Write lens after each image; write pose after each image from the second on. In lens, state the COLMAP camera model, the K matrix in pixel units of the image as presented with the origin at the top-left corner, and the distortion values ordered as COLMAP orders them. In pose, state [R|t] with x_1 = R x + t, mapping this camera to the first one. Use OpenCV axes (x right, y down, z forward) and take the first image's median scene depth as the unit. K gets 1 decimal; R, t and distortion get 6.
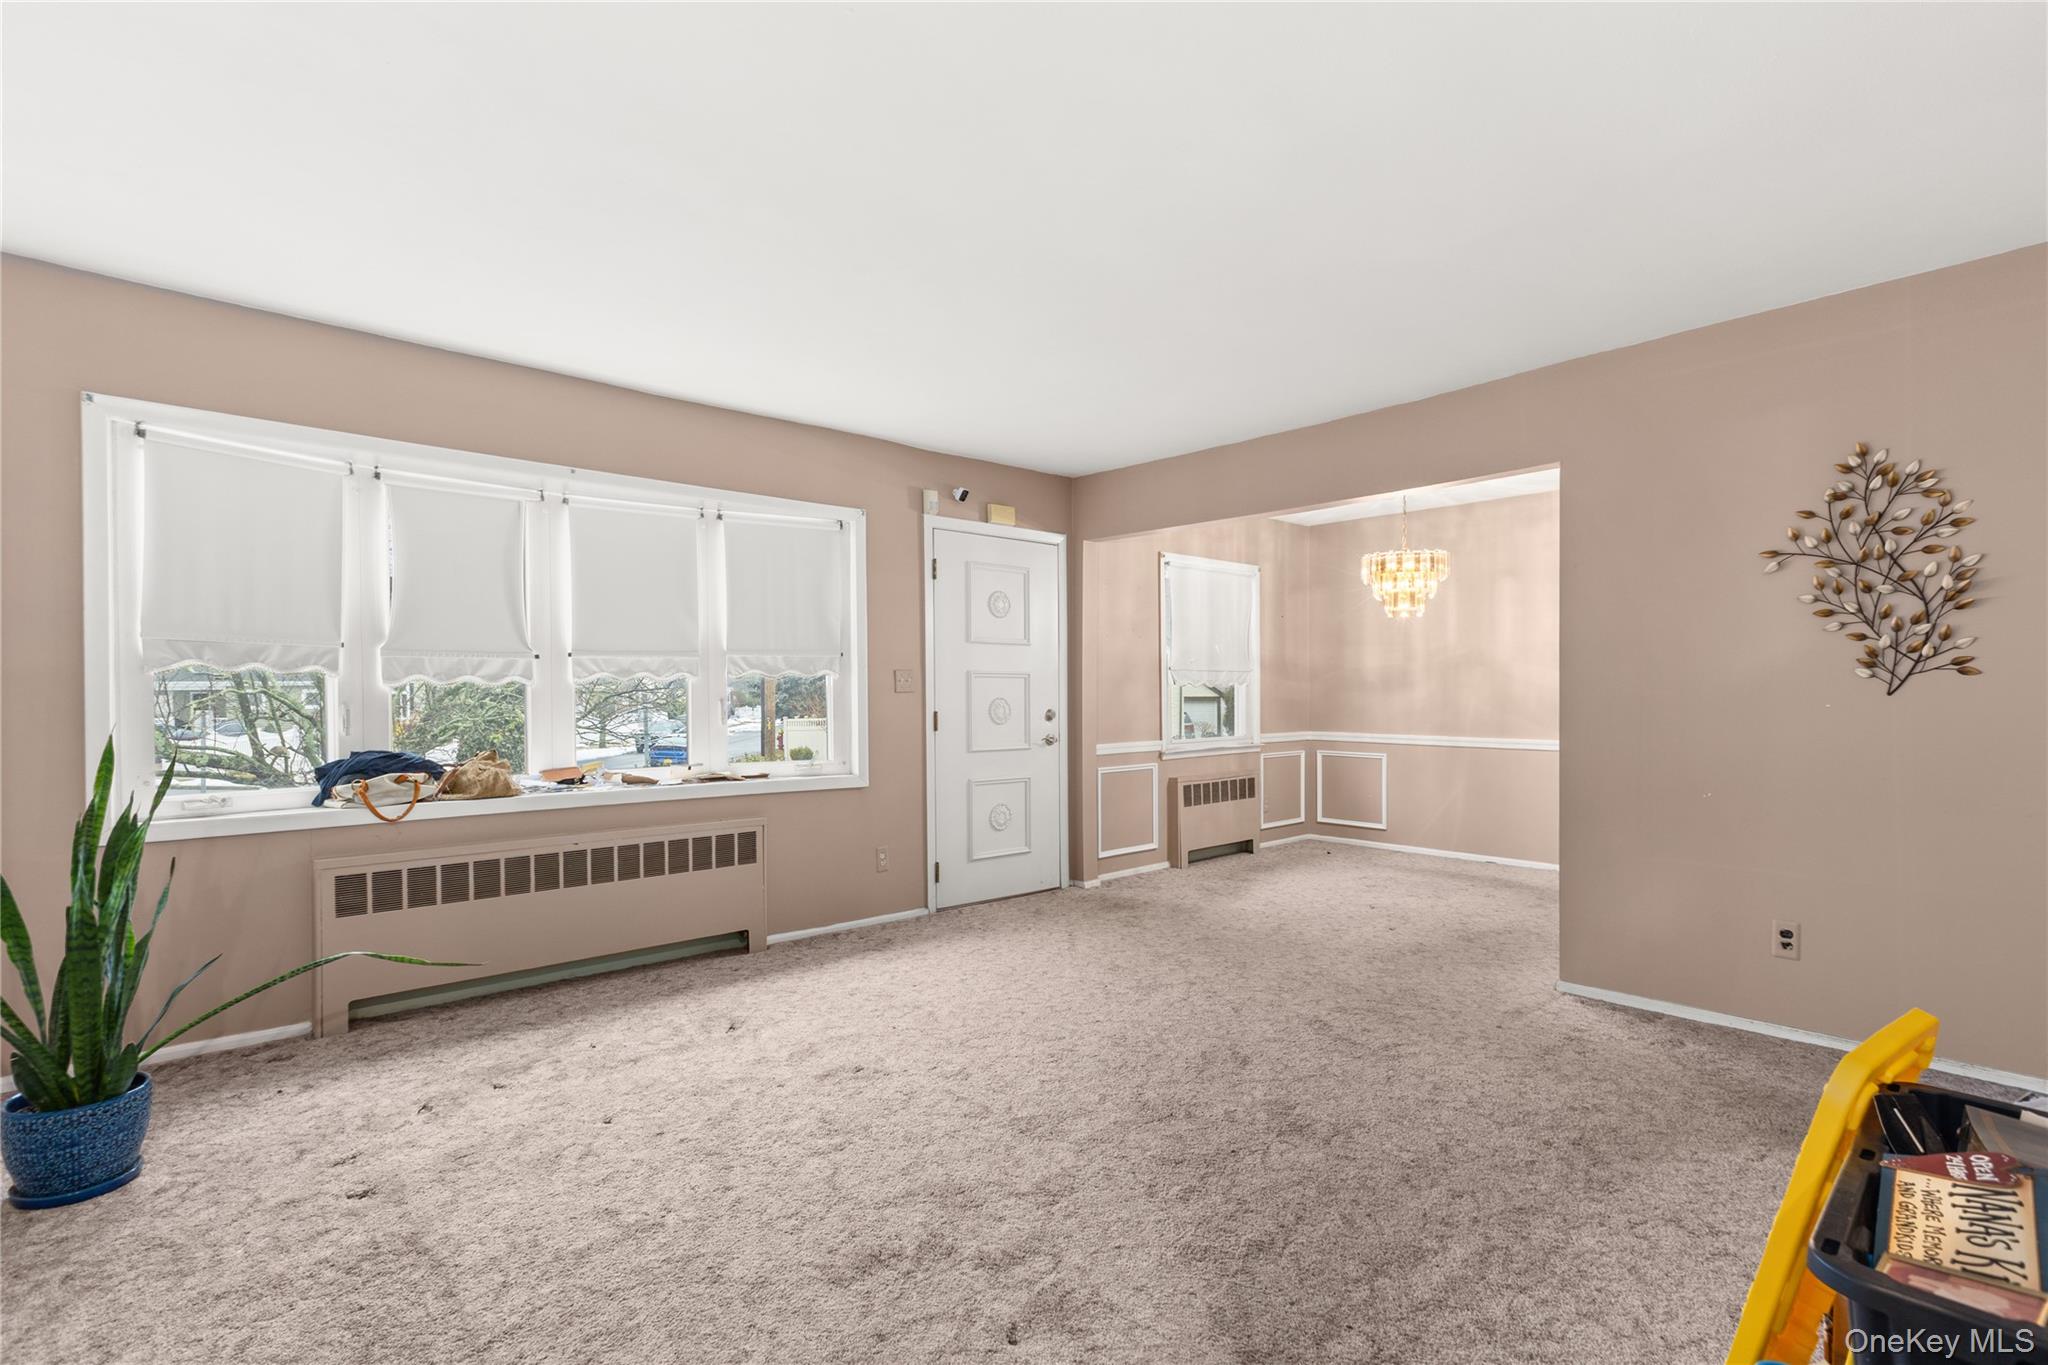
lens RADIAL K [[945.1, 0, 1013.5], [0, 945.1, 710.8], [0, 0, 1]] dist [0.002232, 0.001122]
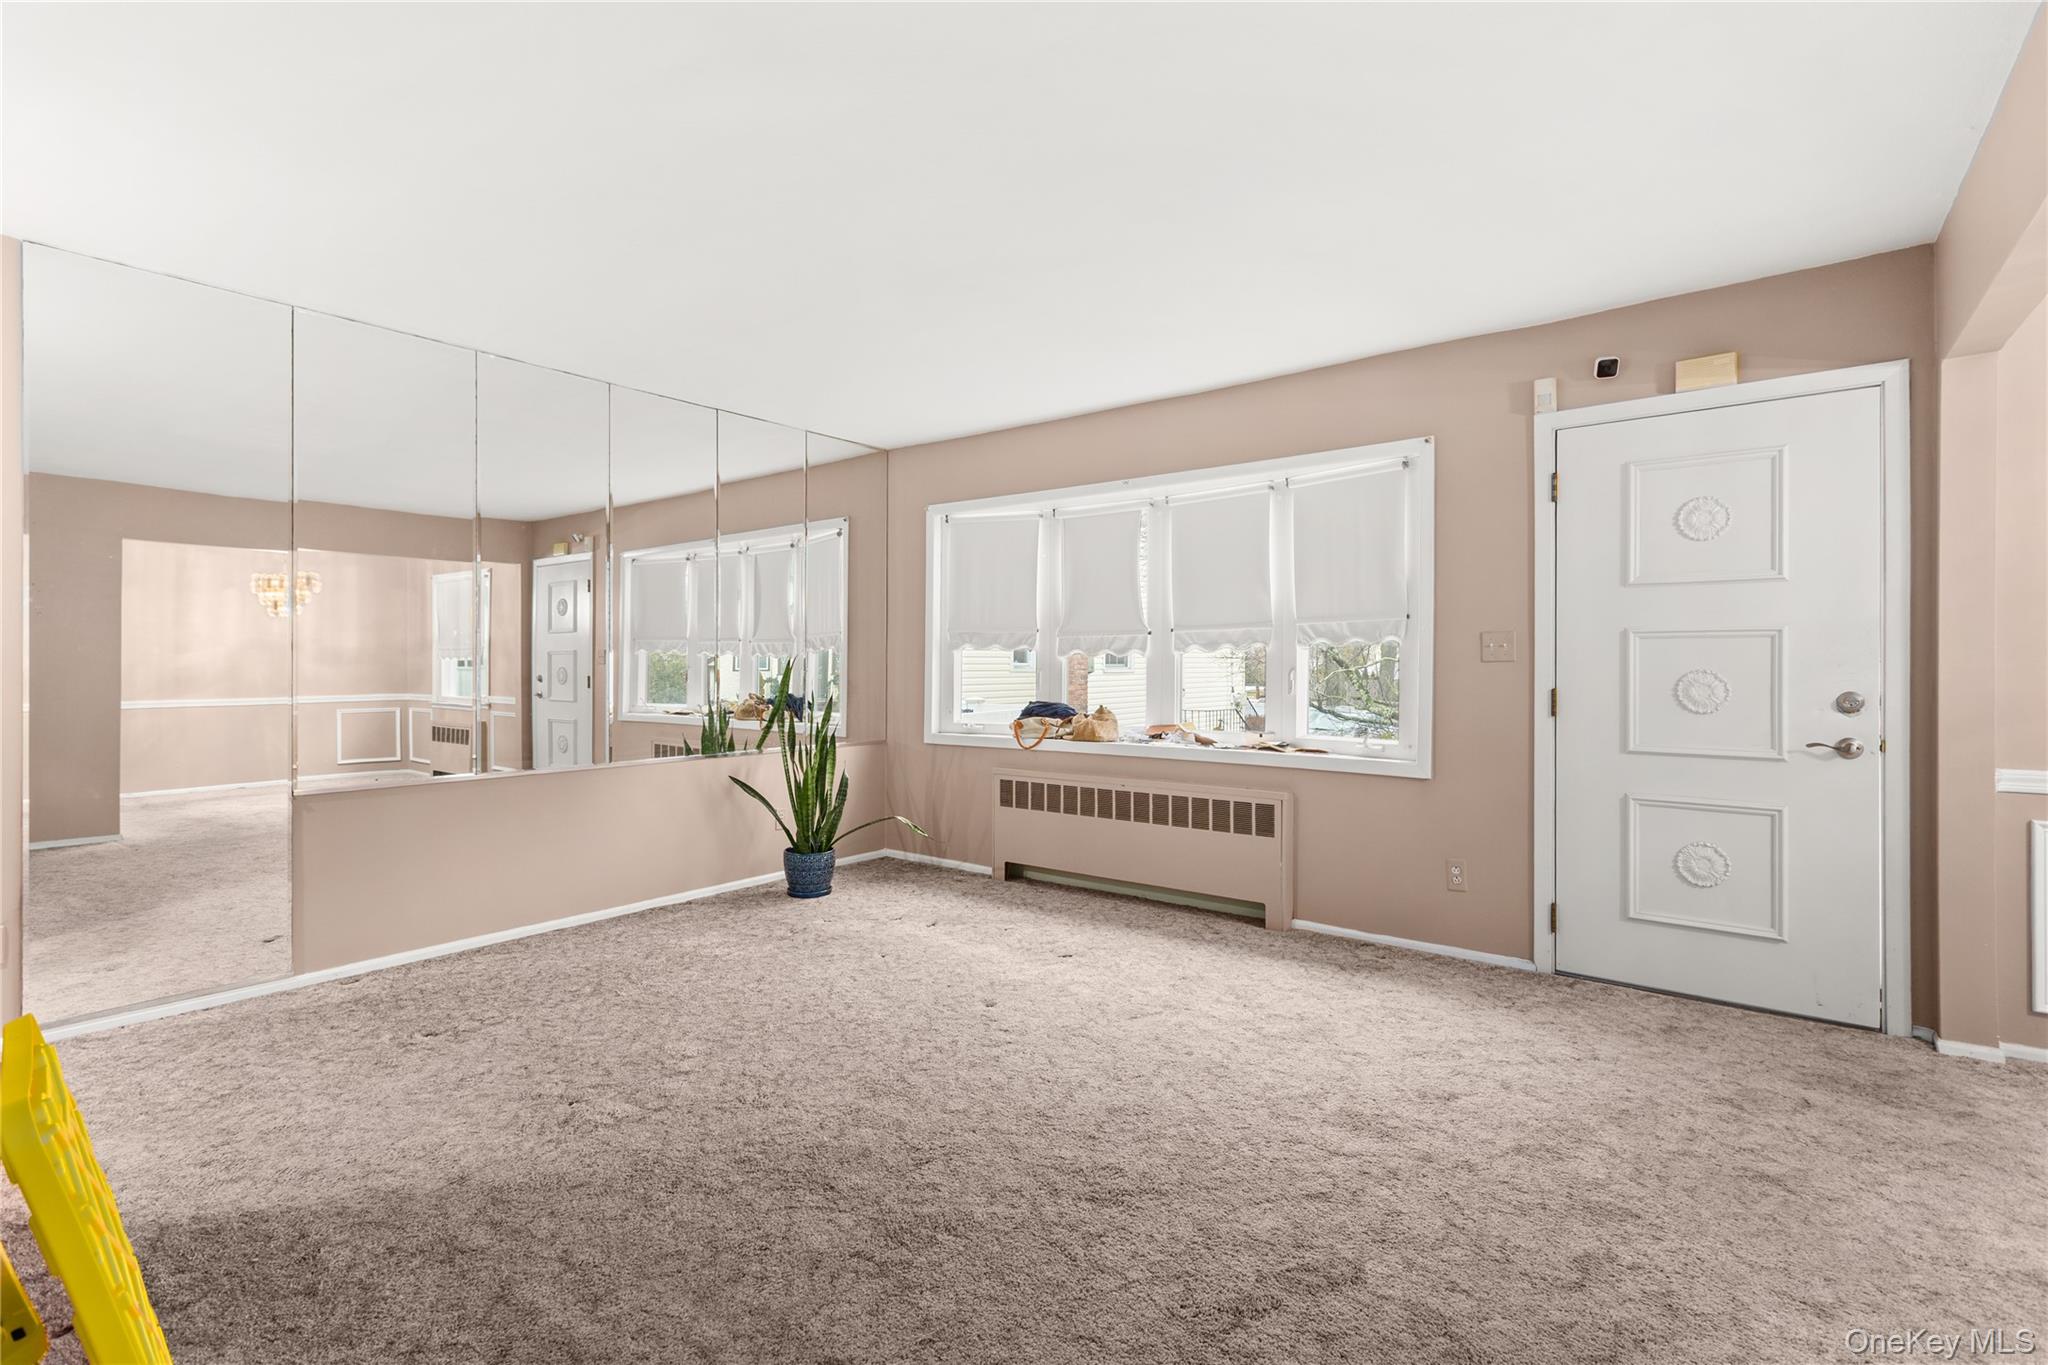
lens RADIAL K [[945.1, 0, 1023.7], [0, 945.1, 663.7], [0, 0, 1]] dist [0.002232, 0.001122]
pose [[0.189330, 0.002084, -0.981911, 0.690666], [-0.017679, 0.999843, -0.001287, -0.012979], [0.981754, 0.017602, 0.189337, 0.614164]]
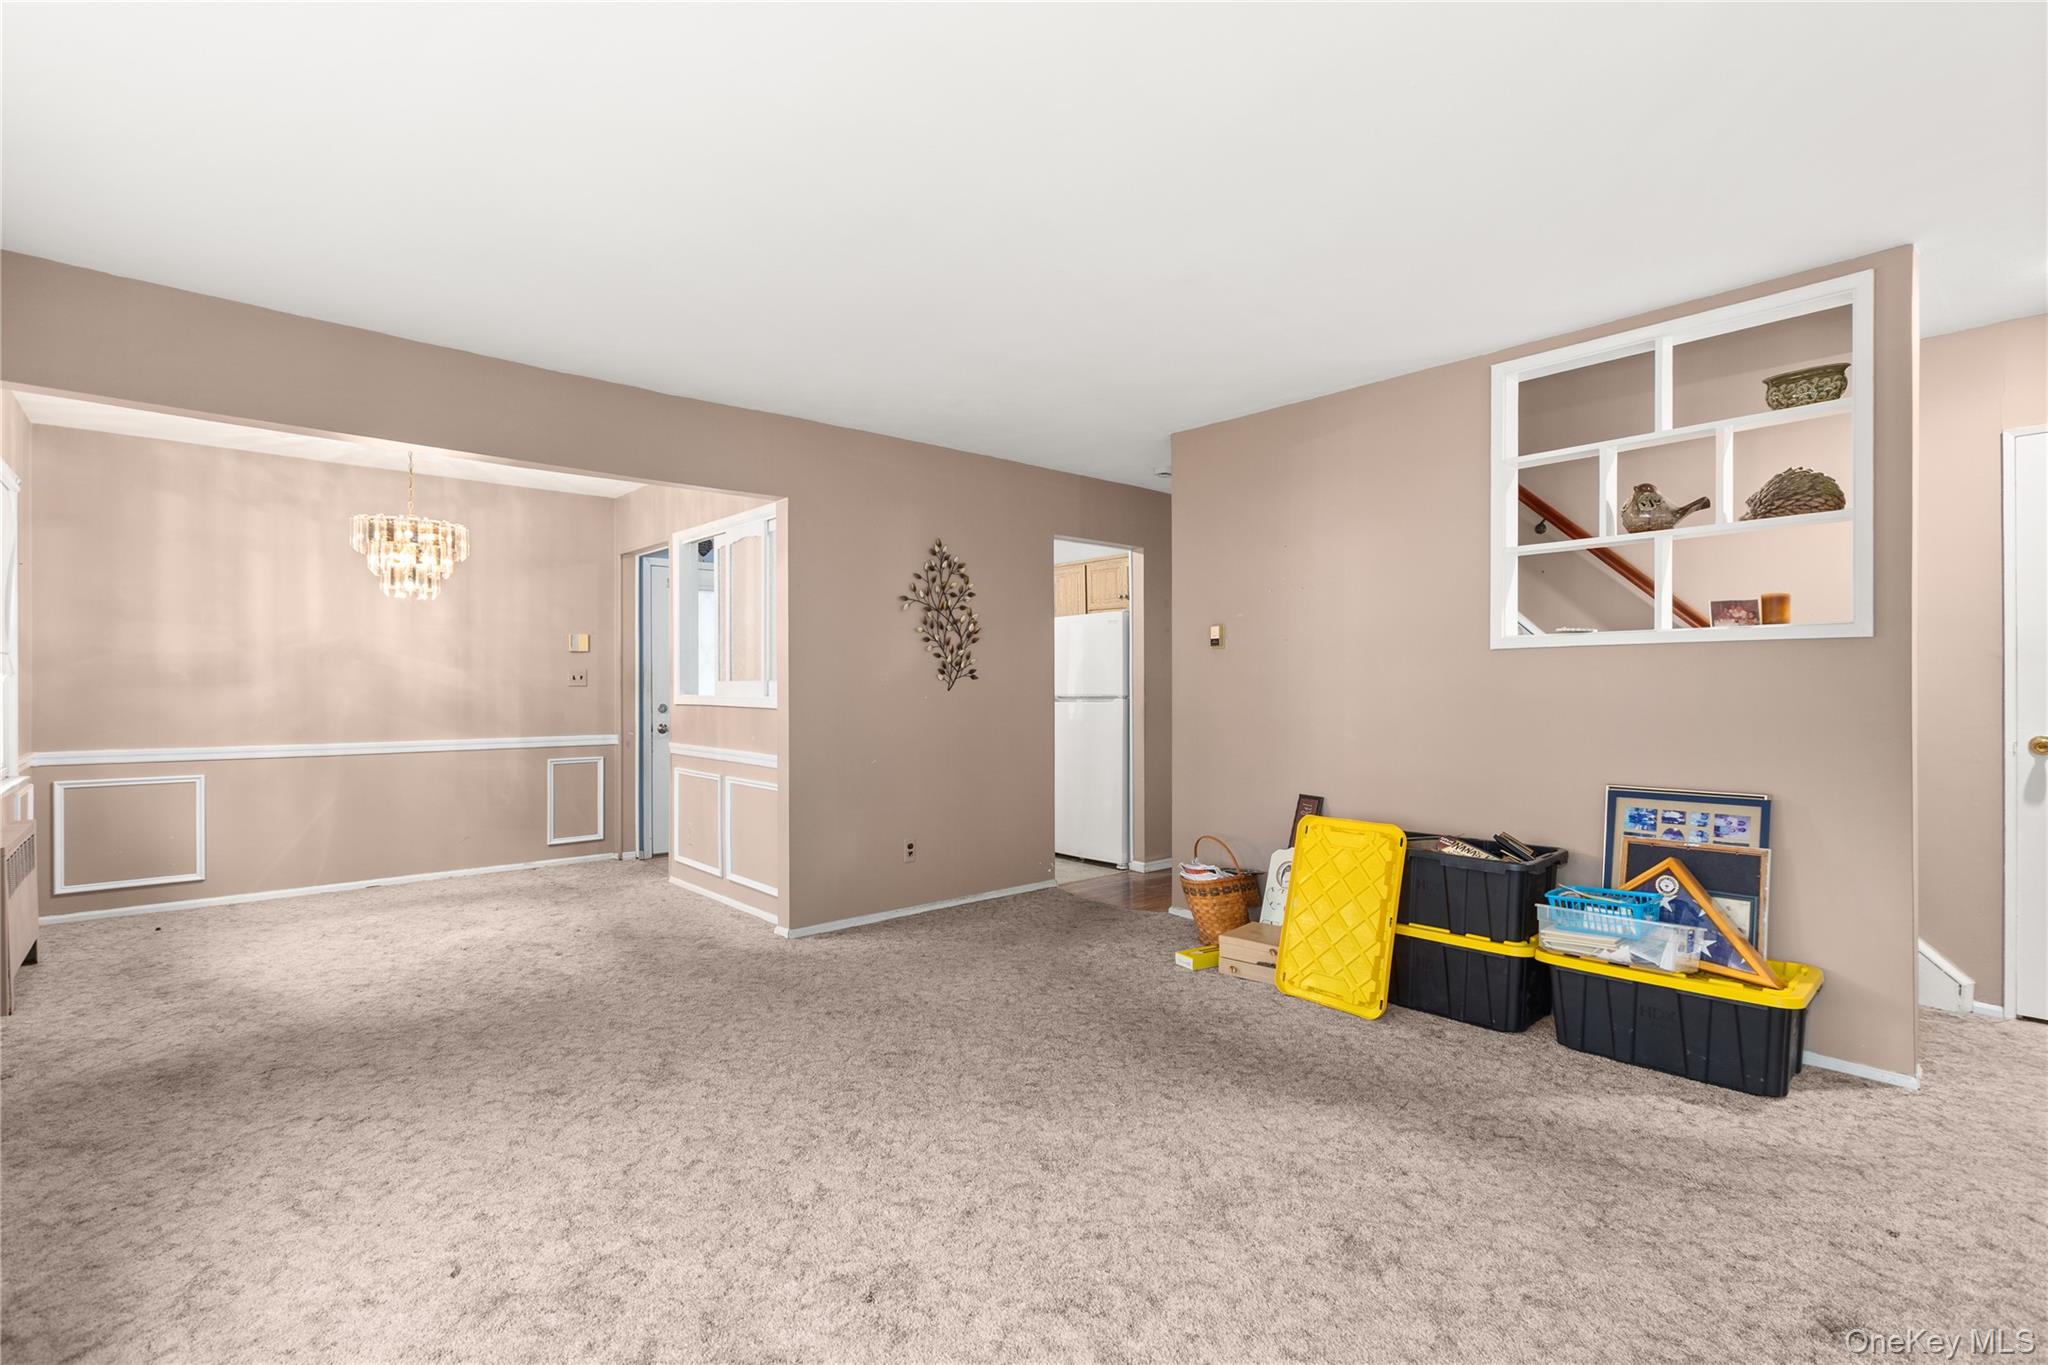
lens RADIAL K [[945.1, 0, 1016.1], [0, 945.1, 682.0], [0, 0, 1]] dist [0.002232, 0.001122]
pose [[0.002358, 0.008011, 0.999965, -0.588977], [0.020021, 0.999767, -0.008057, -0.011965], [-0.999797, 0.020040, 0.002197, 0.672385]]
